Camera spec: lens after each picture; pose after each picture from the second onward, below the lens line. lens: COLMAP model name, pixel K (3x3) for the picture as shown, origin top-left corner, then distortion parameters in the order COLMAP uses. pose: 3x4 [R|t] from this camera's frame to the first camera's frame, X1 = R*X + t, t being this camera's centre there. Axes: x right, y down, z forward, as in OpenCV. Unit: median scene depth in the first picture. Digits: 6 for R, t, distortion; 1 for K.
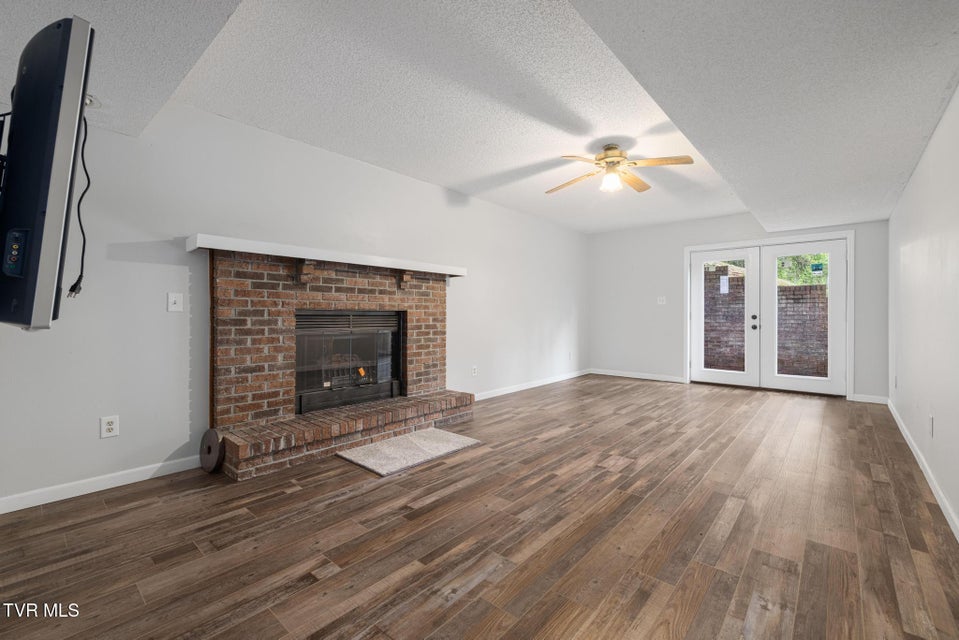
lens RADIAL K [[408.4, 0, 482.0], [0, 408.4, 319.4], [0, 0, 1]] dist [0.000297, 0.000315]
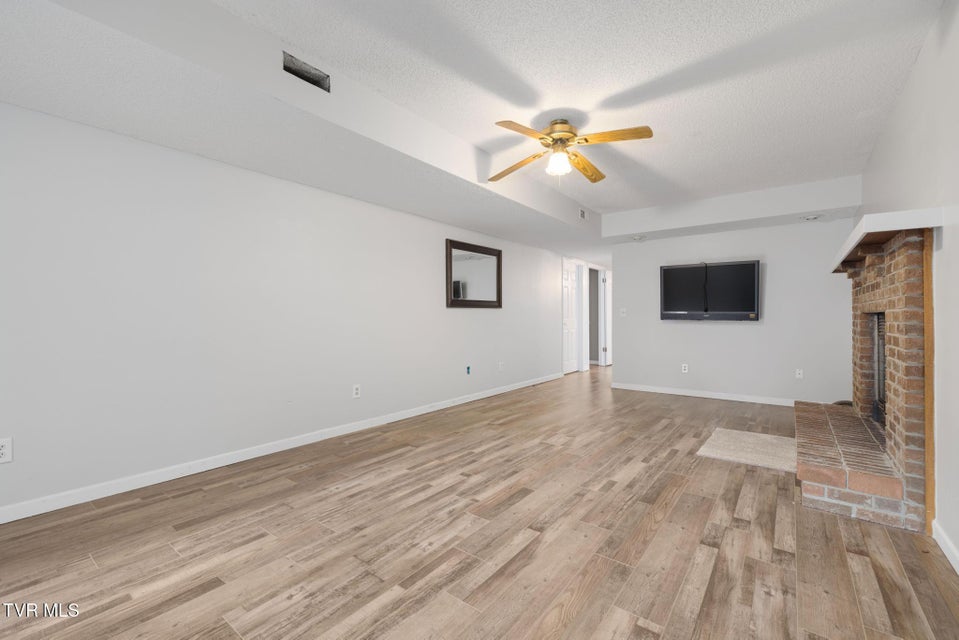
lens RADIAL K [[405.3, 0, 481.6], [0, 405.3, 317.6], [0, 0, 1]] dist [0.000685, -0.000180]
pose [[-0.997824, -0.000203, -0.065936, 0.543021], [-0.000972, 0.999932, 0.011623, -0.022906], [0.065929, 0.011662, -0.997756, 1.866621]]
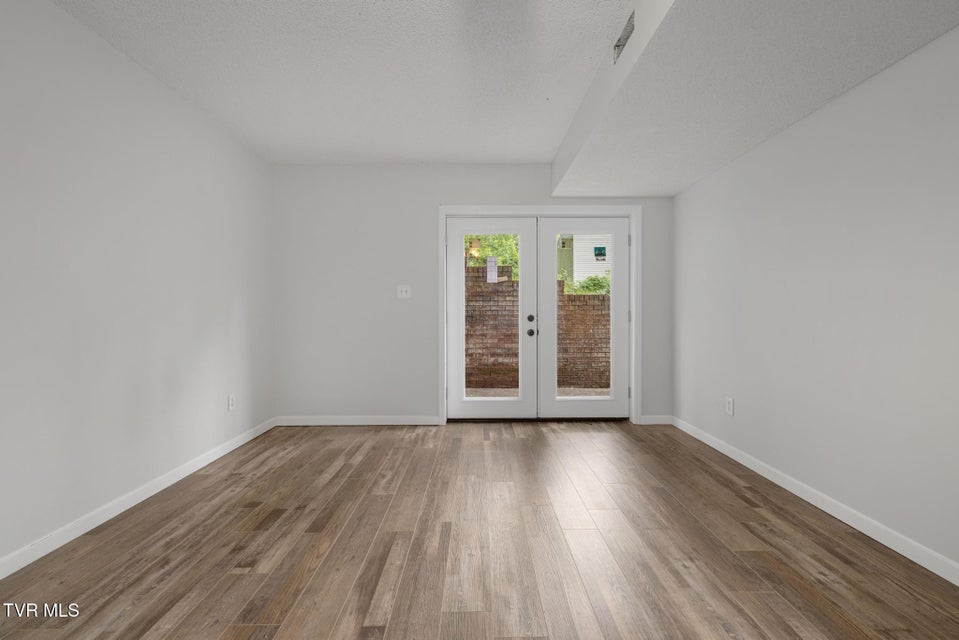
lens RADIAL K [[405.3, 0, 481.6], [0, 405.3, 317.6], [0, 0, 1]] dist [0.000685, -0.000180]
pose [[0.745200, -0.008420, 0.666788, 0.249513], [0.012388, 0.999923, -0.001218, -0.012134], [-0.666726, 0.009168, 0.745246, 0.938739]]
